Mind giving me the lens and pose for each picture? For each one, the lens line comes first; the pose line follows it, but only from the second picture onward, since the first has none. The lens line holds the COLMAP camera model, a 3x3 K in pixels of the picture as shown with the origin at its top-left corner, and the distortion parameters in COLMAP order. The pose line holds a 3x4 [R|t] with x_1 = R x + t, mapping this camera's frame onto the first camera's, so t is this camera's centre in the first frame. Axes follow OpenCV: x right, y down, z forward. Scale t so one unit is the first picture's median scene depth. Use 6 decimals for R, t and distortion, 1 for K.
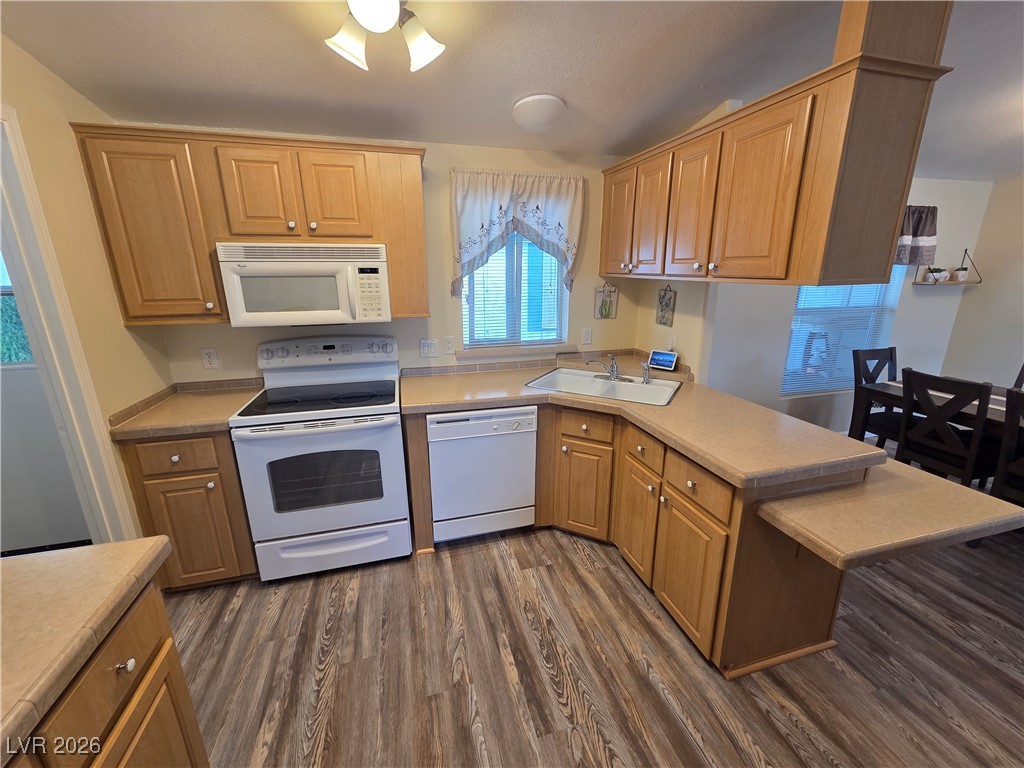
lens RADIAL K [[411.3, 0, 510.7], [0, 411.3, 385.4], [0, 0, 1]] dist [0.008164, 0.000594]
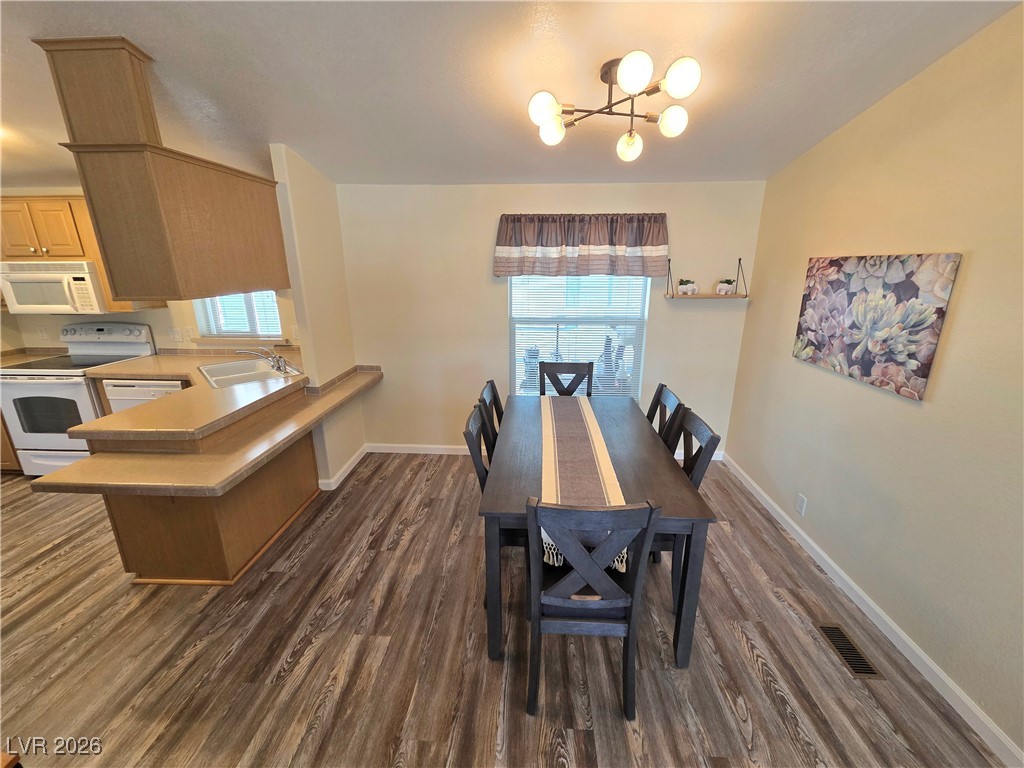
lens RADIAL K [[411.3, 0, 511.5], [0, 411.3, 385.6], [0, 0, 1]] dist [0.008164, 0.000594]
pose [[0.947684, 0.092492, -0.305515, 1.621412], [-0.088189, 0.995713, 0.027886, -0.075578], [0.306785, 0.000516, 0.951779, 0.052186]]
